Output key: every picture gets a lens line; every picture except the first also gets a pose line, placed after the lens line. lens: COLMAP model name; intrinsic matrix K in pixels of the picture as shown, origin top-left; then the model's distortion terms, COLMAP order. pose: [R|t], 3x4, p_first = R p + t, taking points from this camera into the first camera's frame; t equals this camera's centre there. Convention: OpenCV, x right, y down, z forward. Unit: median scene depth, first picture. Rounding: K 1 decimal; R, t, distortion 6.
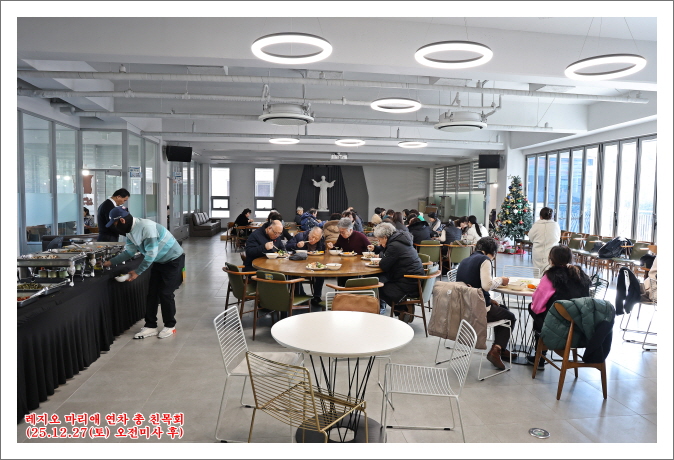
lens RADIAL K [[444.0, 0, 337.0], [0, 444.0, 230.0], [0, 0, 1]] dist [-0.086532, 0.055468]
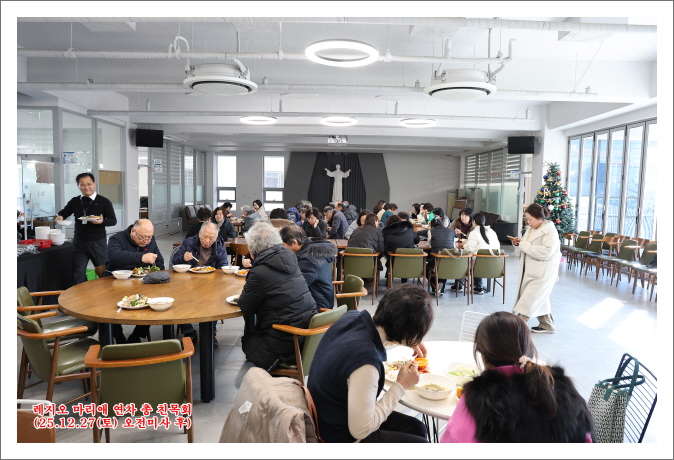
lens RADIAL K [[444.0, 0, 337.0], [0, 444.0, 230.0], [0, 0, 1]] dist [-0.086532, 0.055468]
pose [[0.993234, 0.015362, -0.115112, 0.111590], [-0.013214, 0.999724, 0.019400, -0.011908], [0.115378, -0.017747, 0.993163, 0.170281]]
